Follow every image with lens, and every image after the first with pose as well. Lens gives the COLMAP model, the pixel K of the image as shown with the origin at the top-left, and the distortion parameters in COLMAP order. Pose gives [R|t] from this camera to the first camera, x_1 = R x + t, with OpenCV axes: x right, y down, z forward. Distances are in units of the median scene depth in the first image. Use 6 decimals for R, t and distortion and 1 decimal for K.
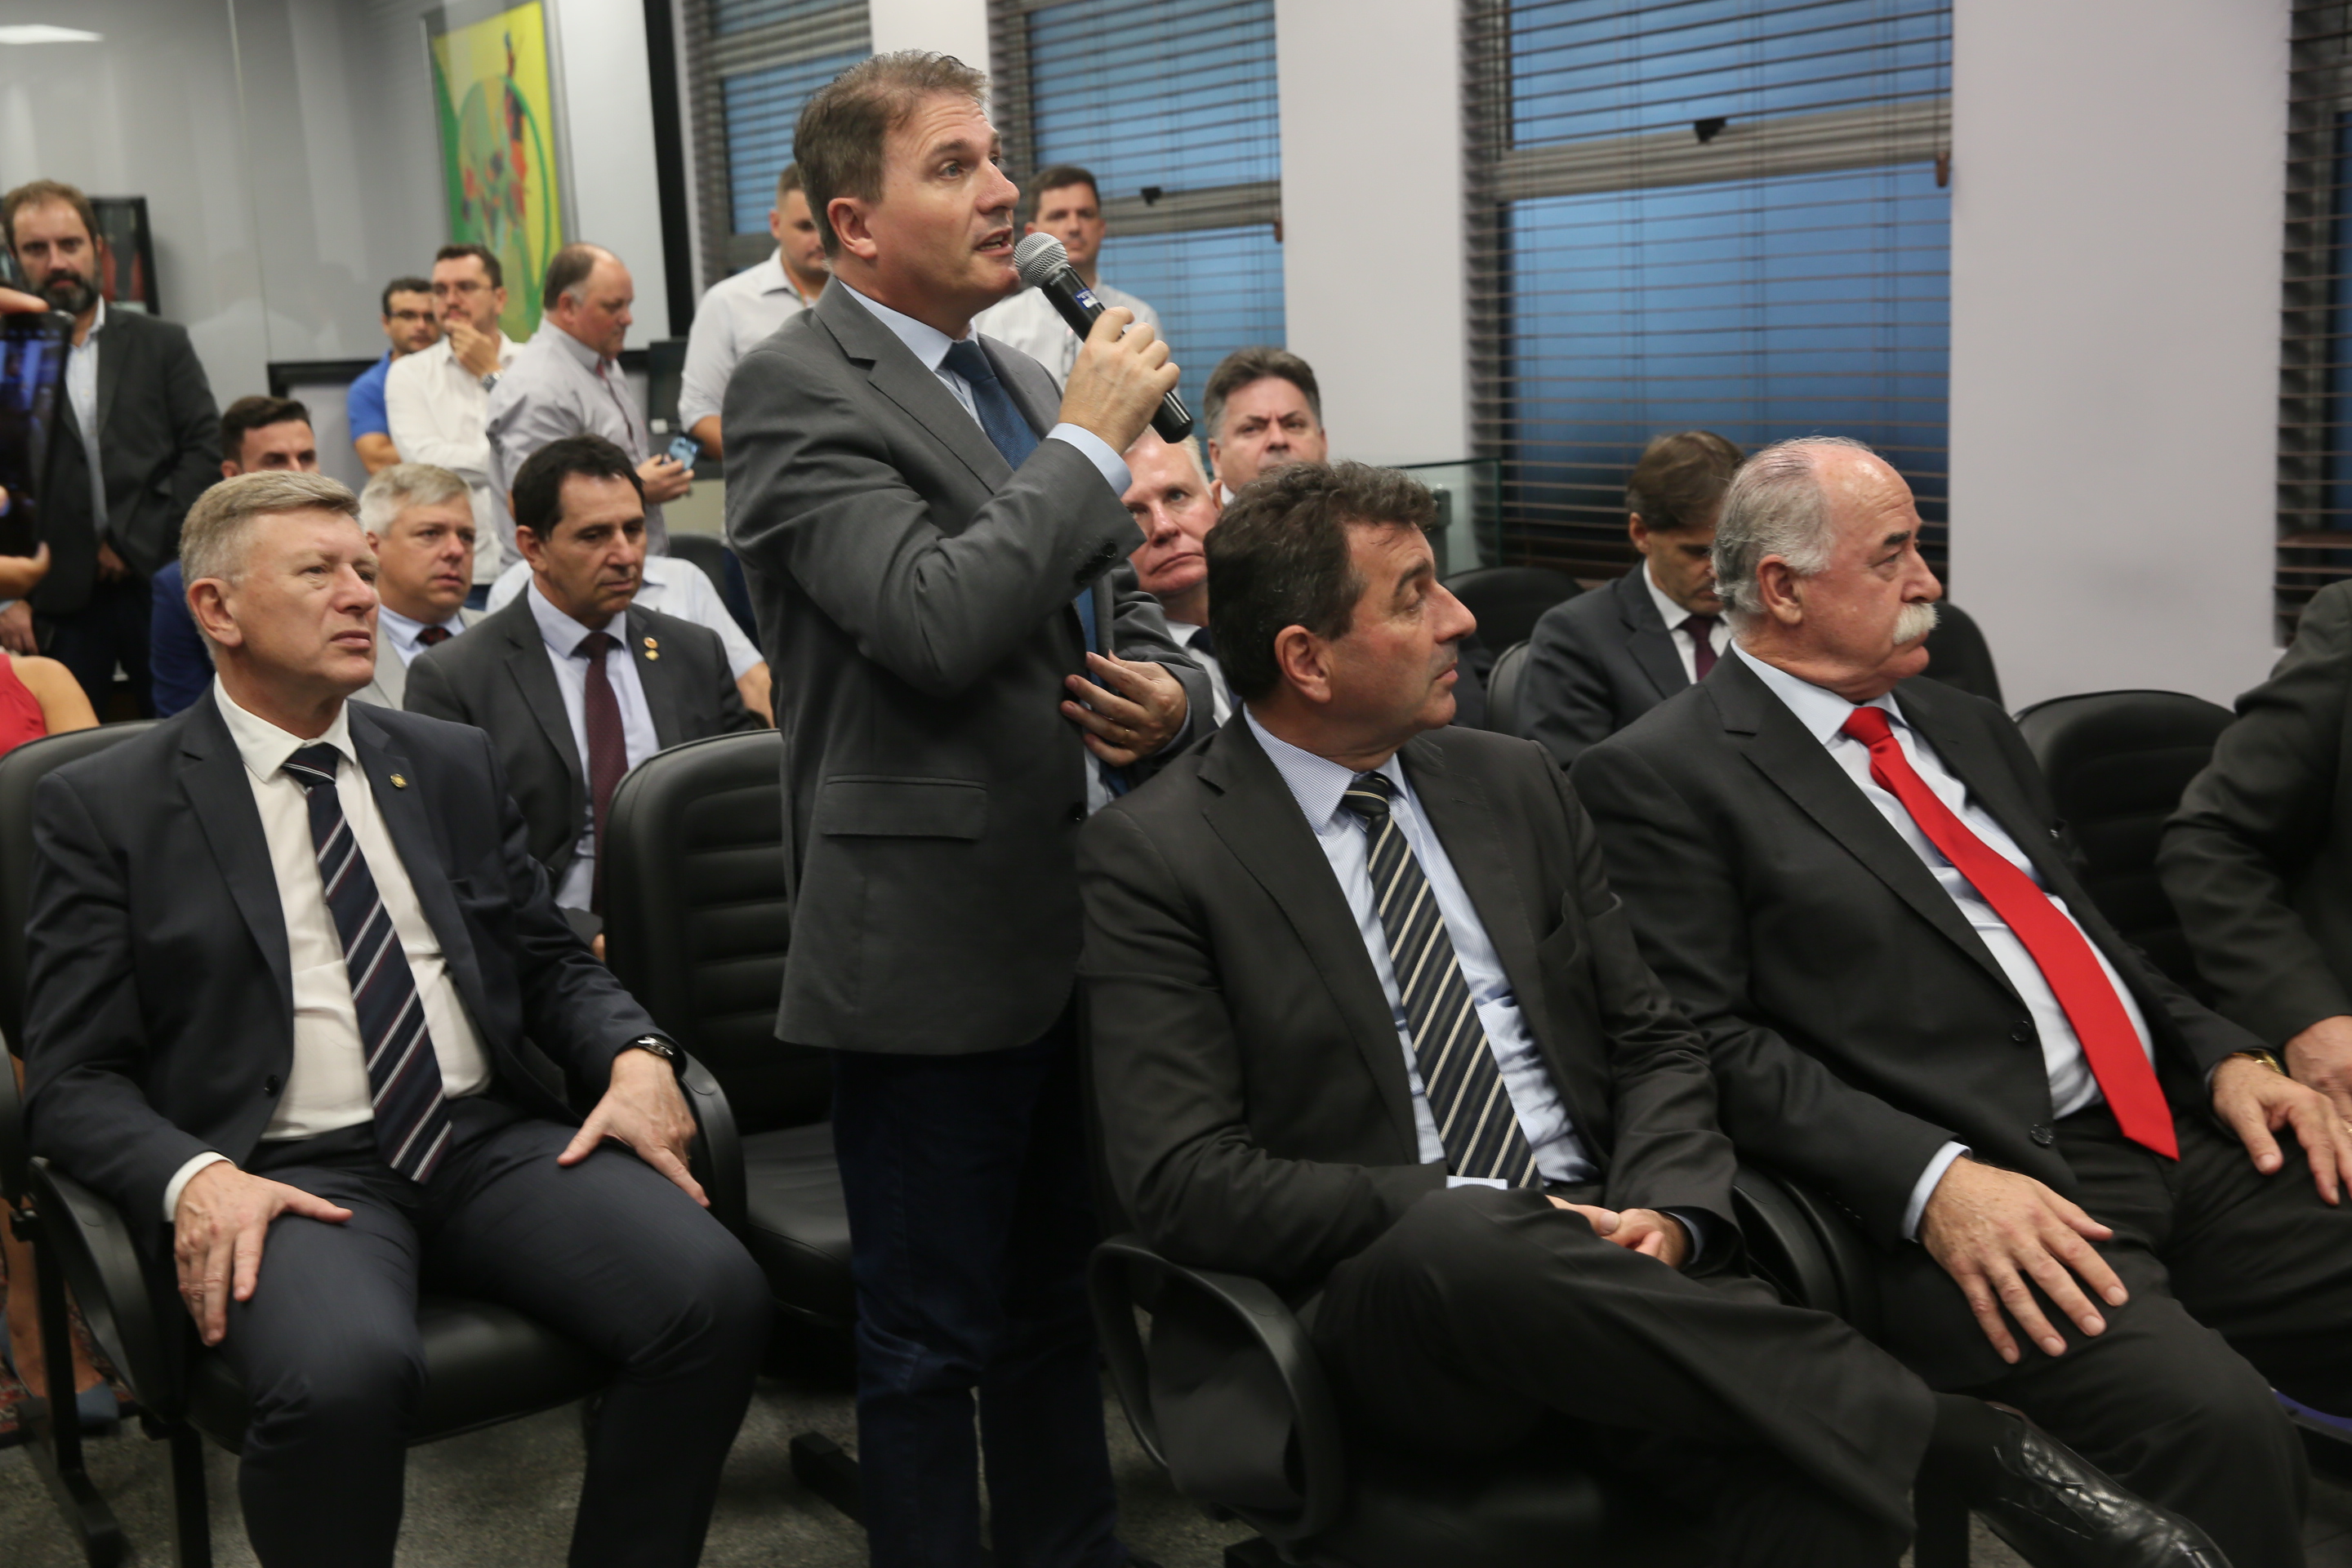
lens RADIAL K [[2933.8, 0, 1166.1], [0, 2933.8, 772.2], [0, 0, 1]] dist [0.275452, 0.000000]
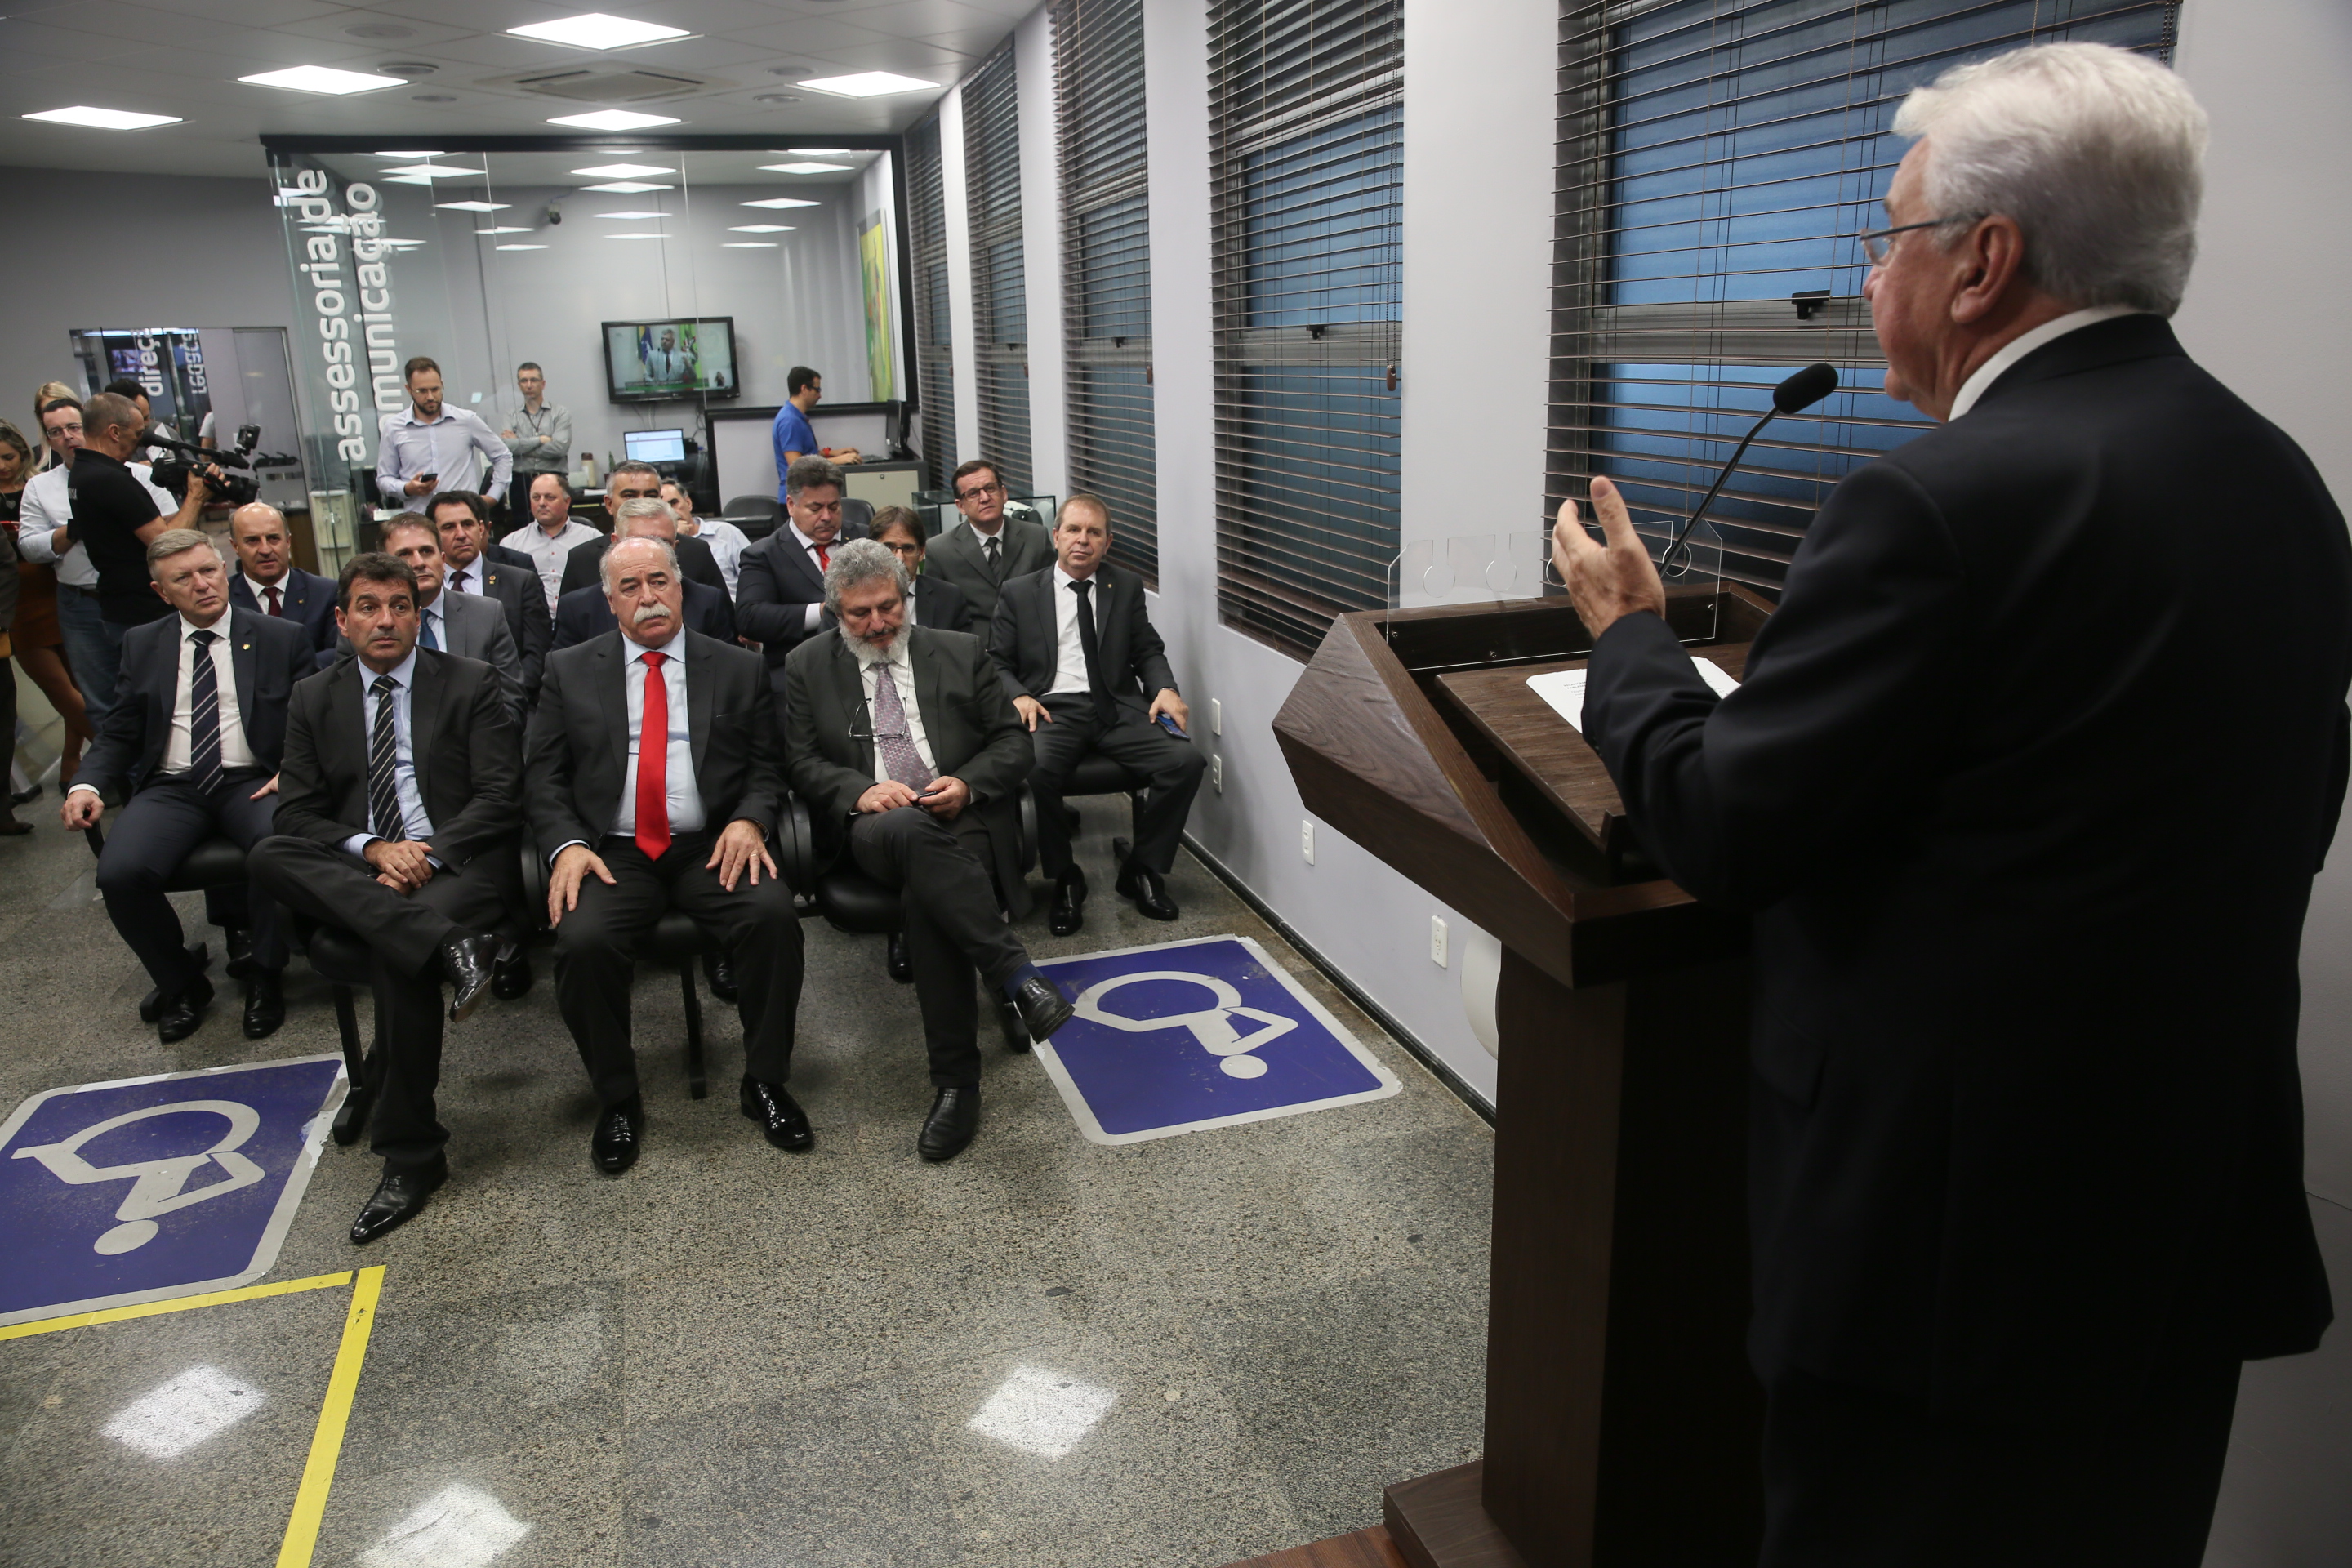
lens RADIAL K [[1612.0, 0, 1158.2], [0, 1612.0, 788.1], [0, 0, 1]] dist [-0.079878, 0.046166]
pose [[0.965855, 0.084875, -0.244785, 0.898997], [-0.057321, 0.991408, 0.117581, -0.081772], [0.252661, -0.099535, 0.962422, -0.128749]]
